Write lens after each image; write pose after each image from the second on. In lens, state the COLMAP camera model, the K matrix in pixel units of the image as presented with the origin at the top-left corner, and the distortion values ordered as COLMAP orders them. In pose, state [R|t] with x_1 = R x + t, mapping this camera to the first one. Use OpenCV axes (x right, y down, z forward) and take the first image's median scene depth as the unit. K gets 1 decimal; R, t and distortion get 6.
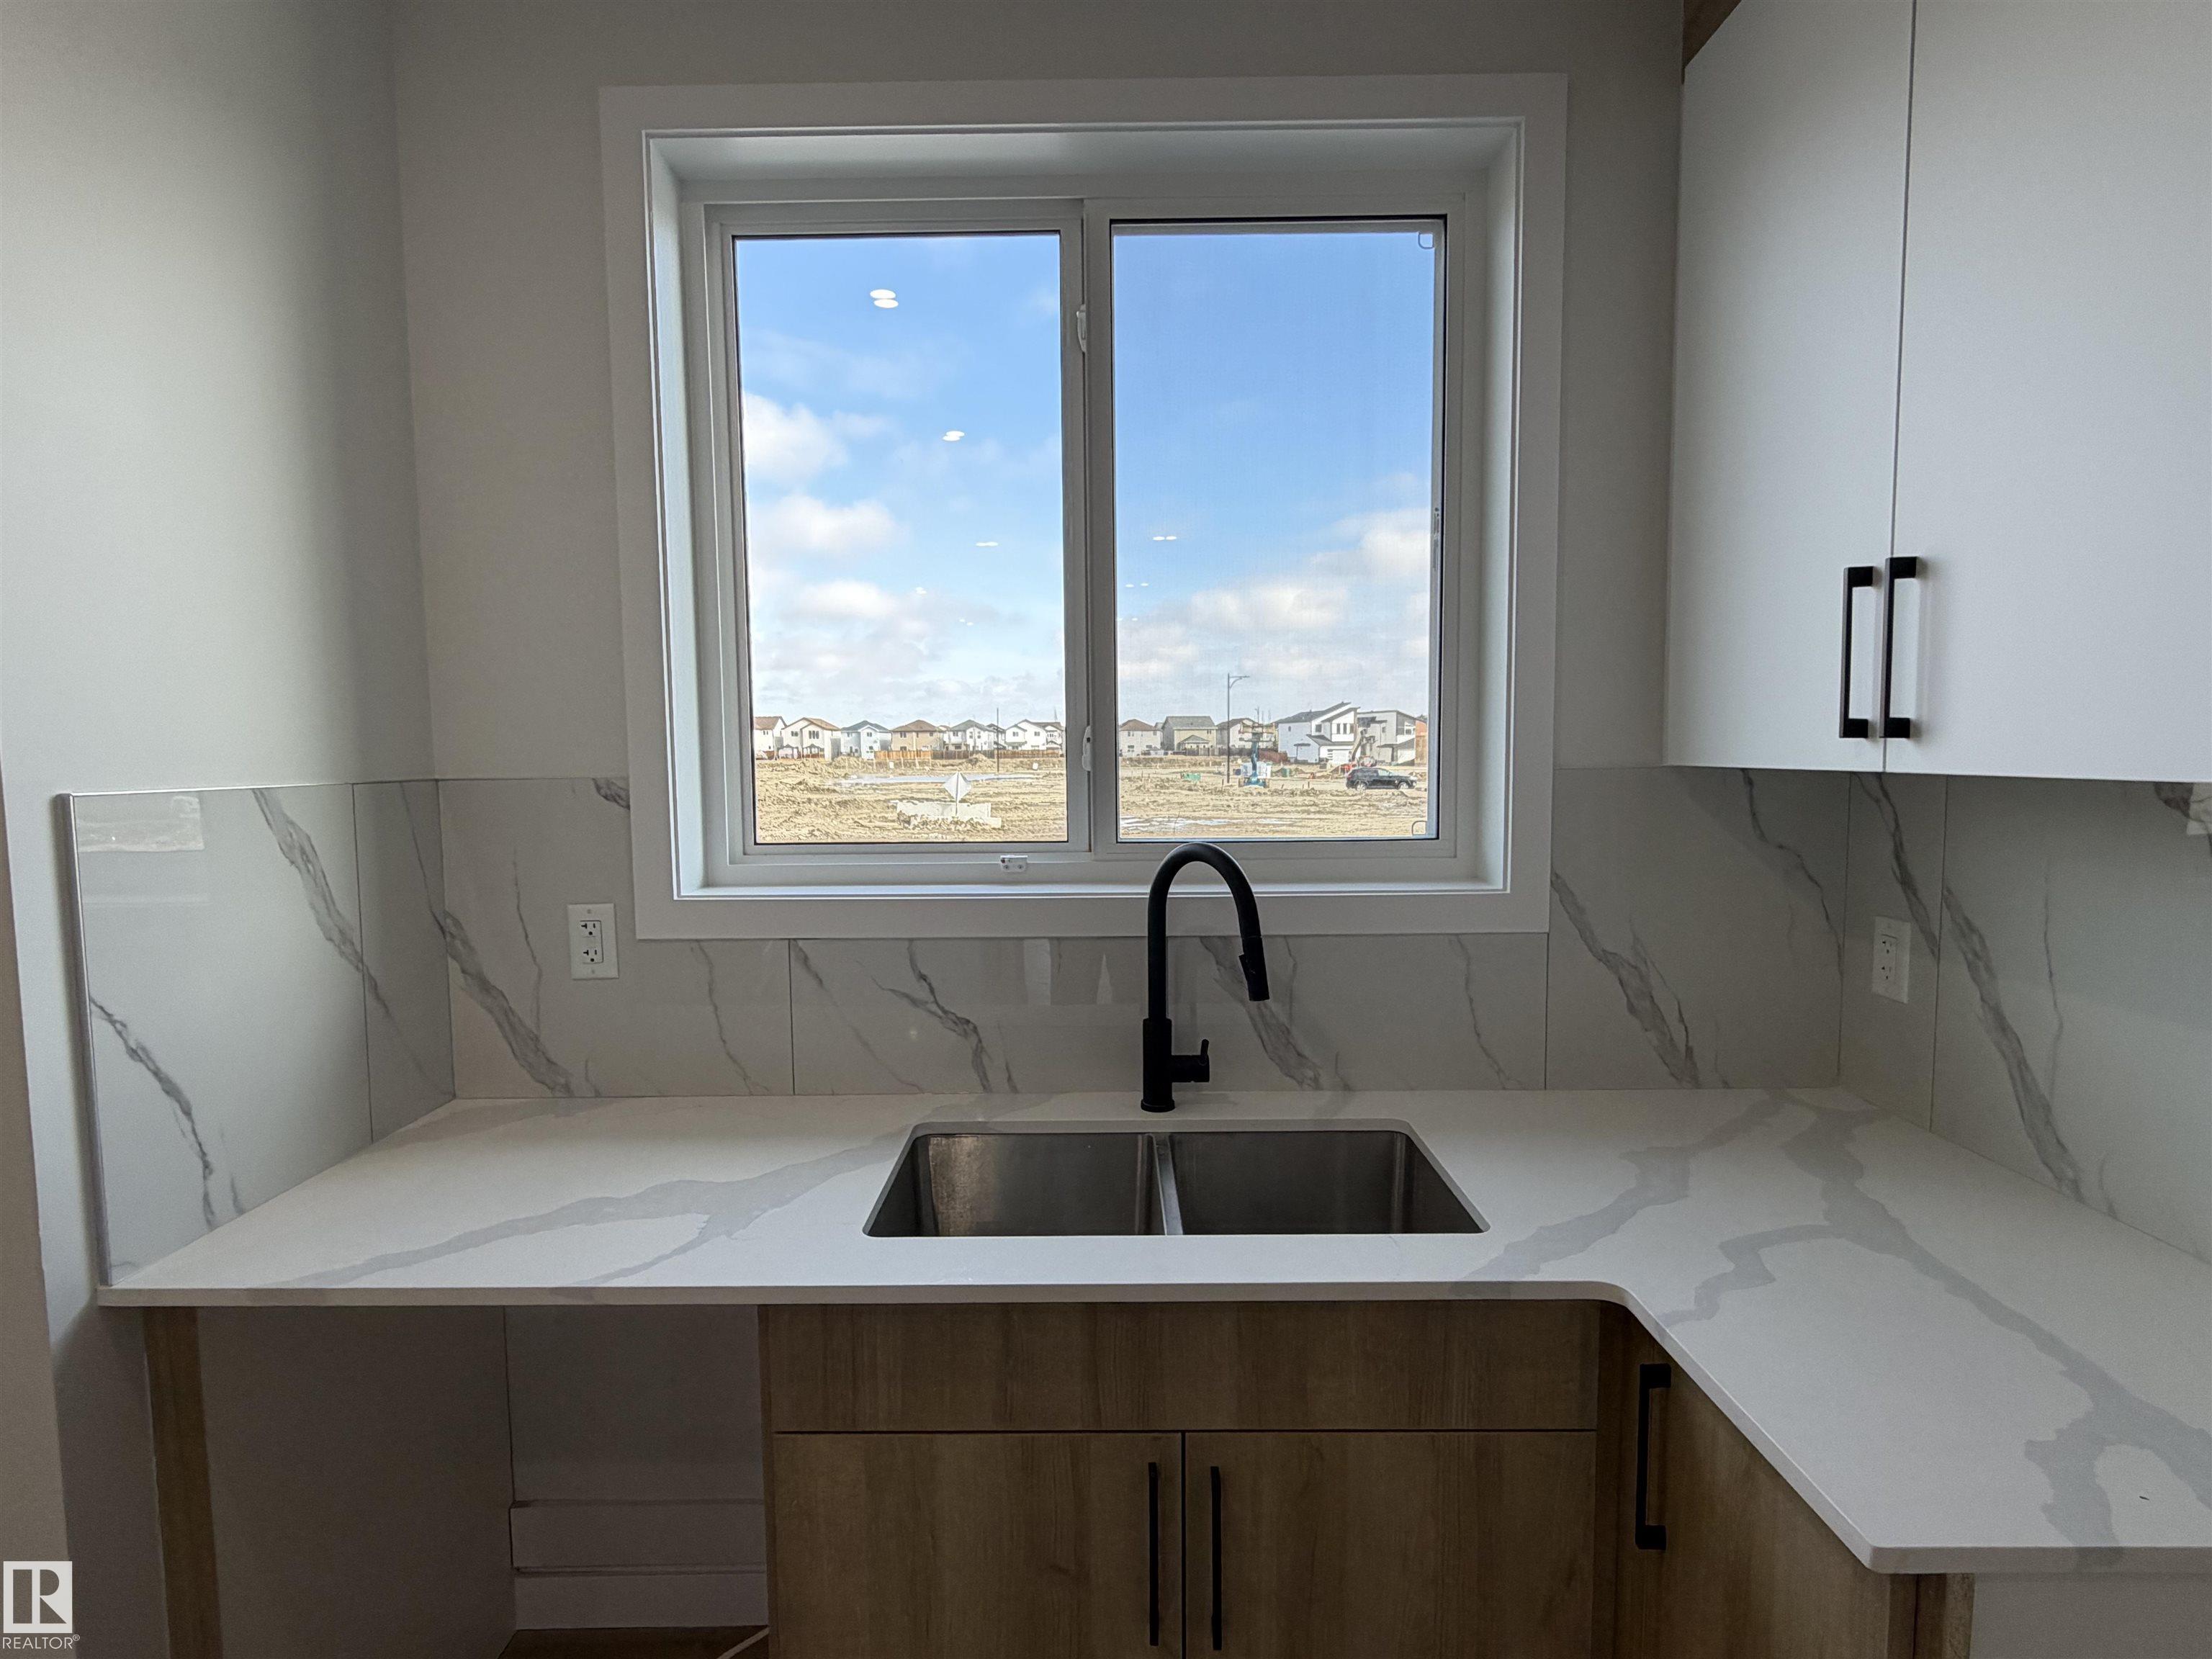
lens RADIAL K [[1121.2, 0, 1096.8], [0, 1121.2, 831.0], [0, 0, 1]] dist [-0.000070, -0.000441]
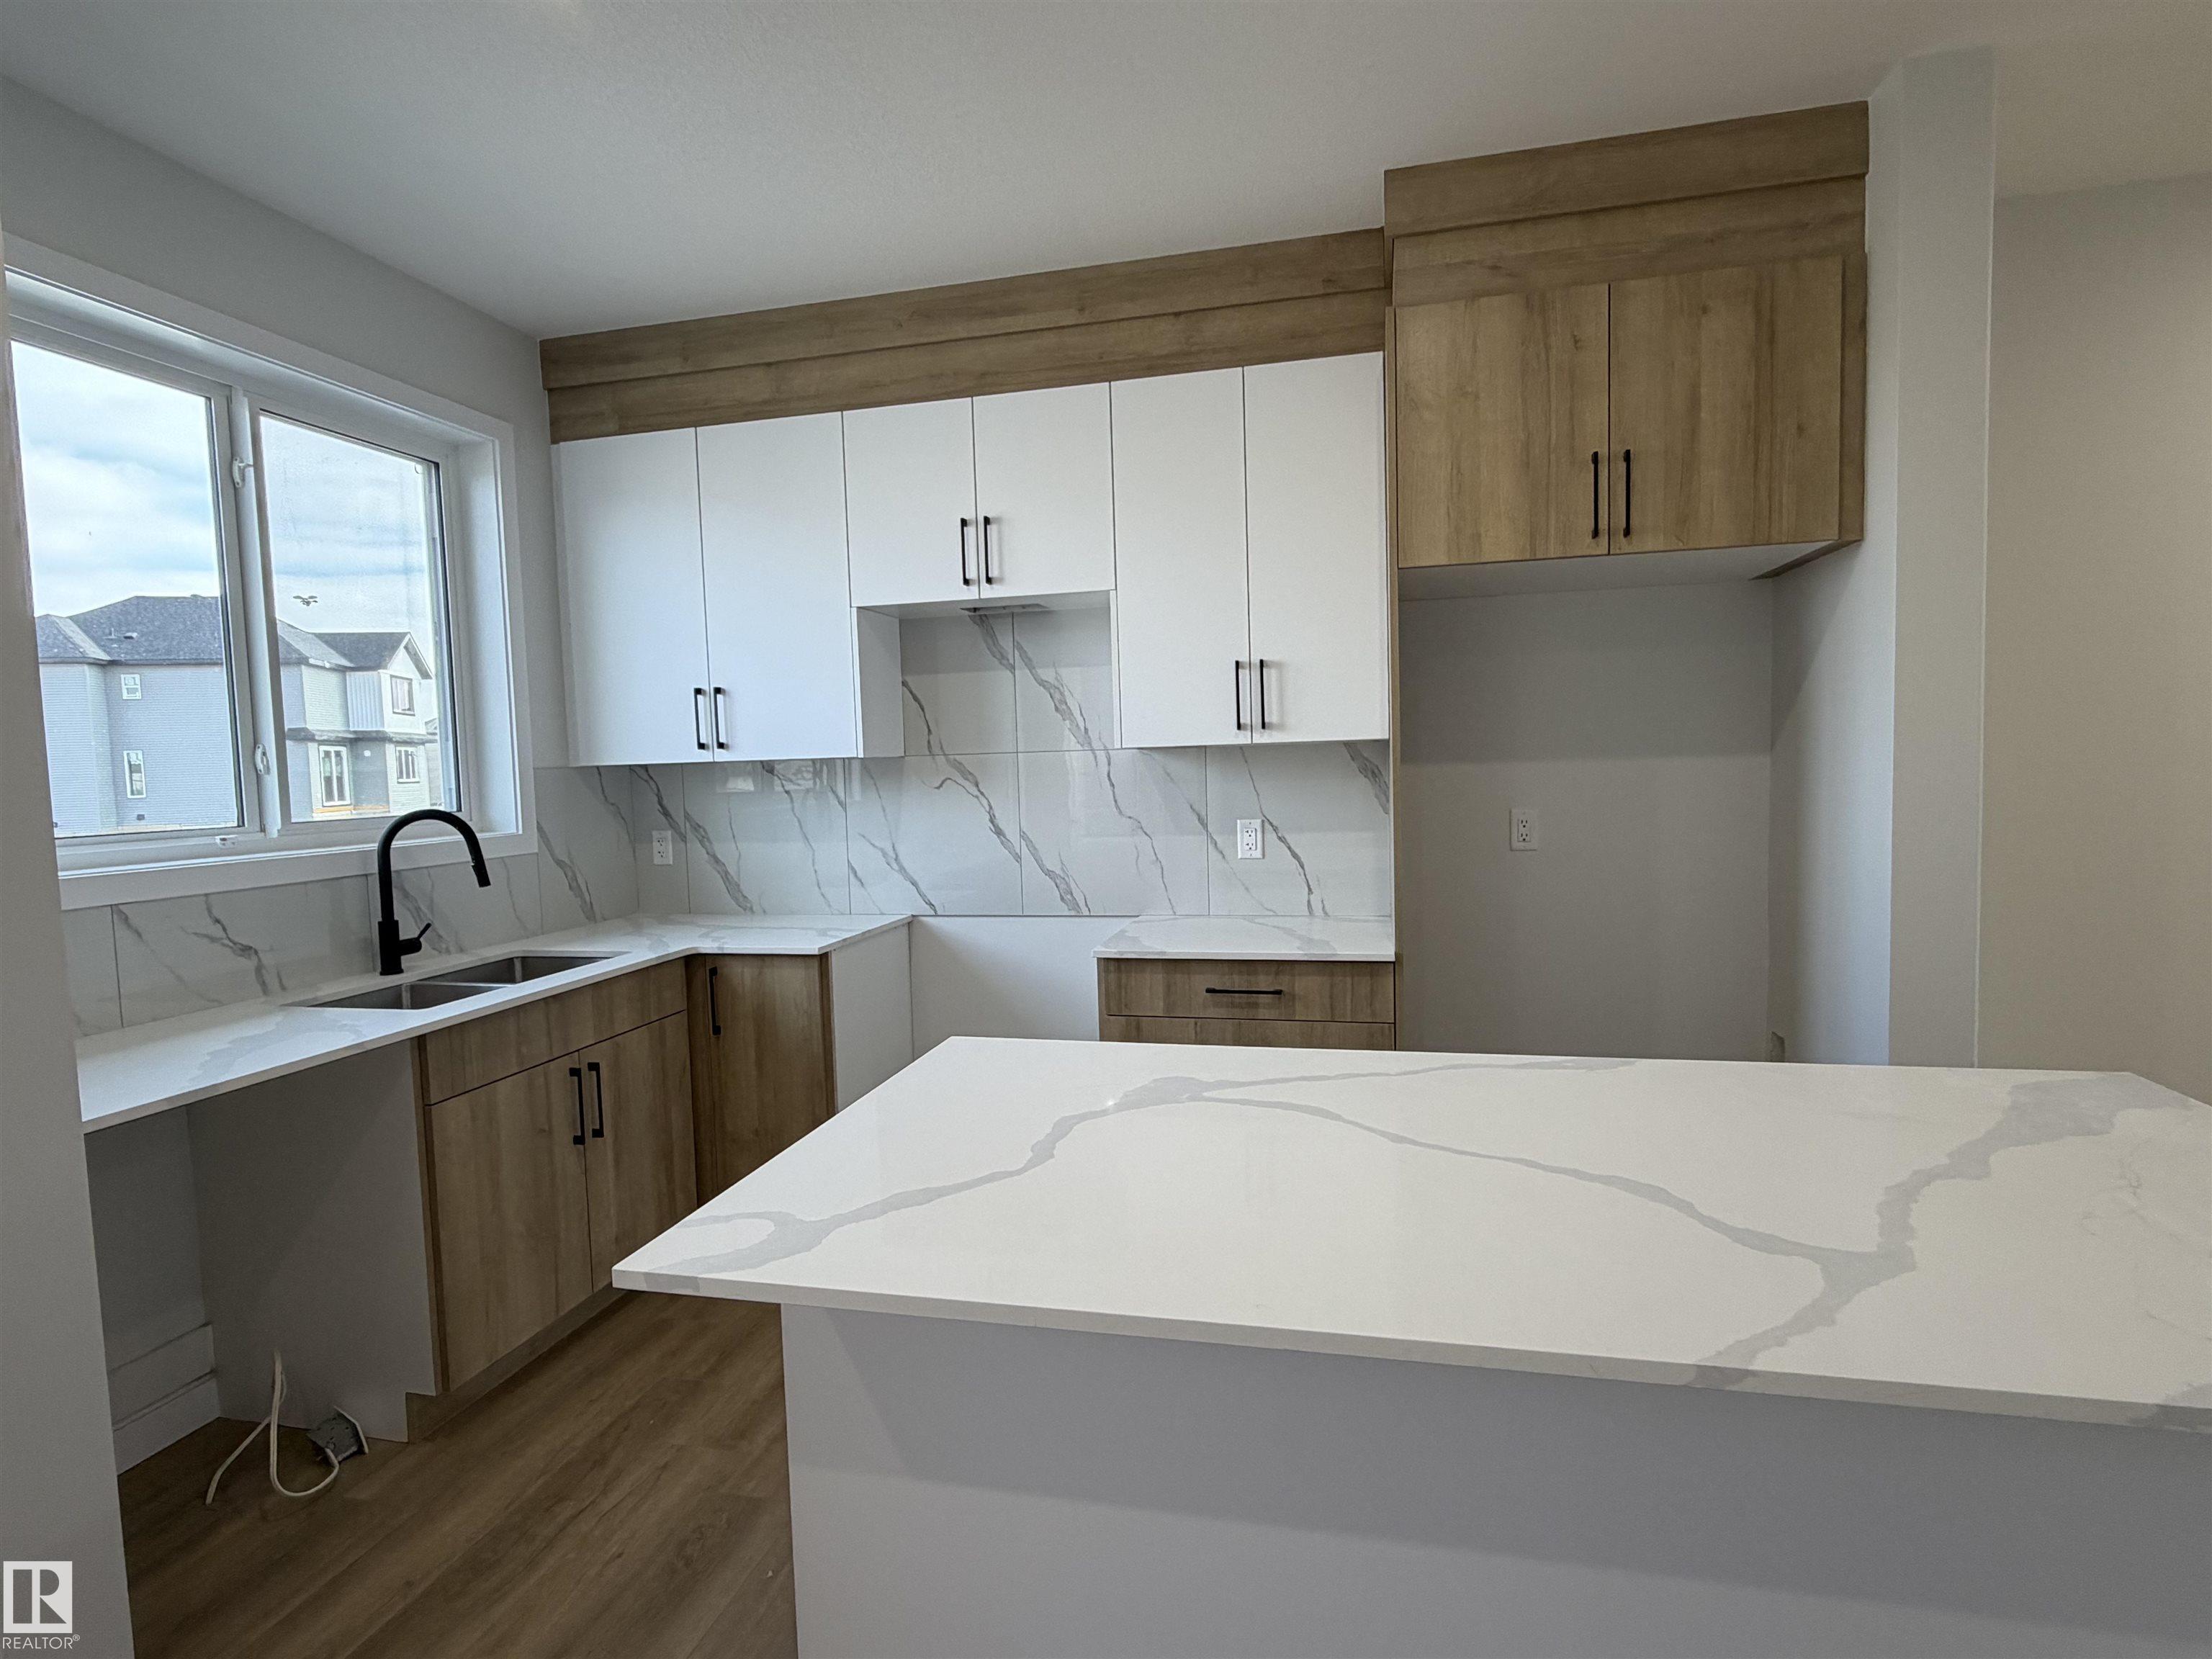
lens RADIAL K [[1121.2, 0, 1106.7], [0, 1121.2, 829.9], [0, 0, 1]] dist [-0.000070, -0.000441]
pose [[0.220827, -0.058862, 0.973535, -1.320557], [0.101665, 0.994129, 0.037046, 0.082576], [-0.970000, 0.090794, 0.225514, -0.416858]]
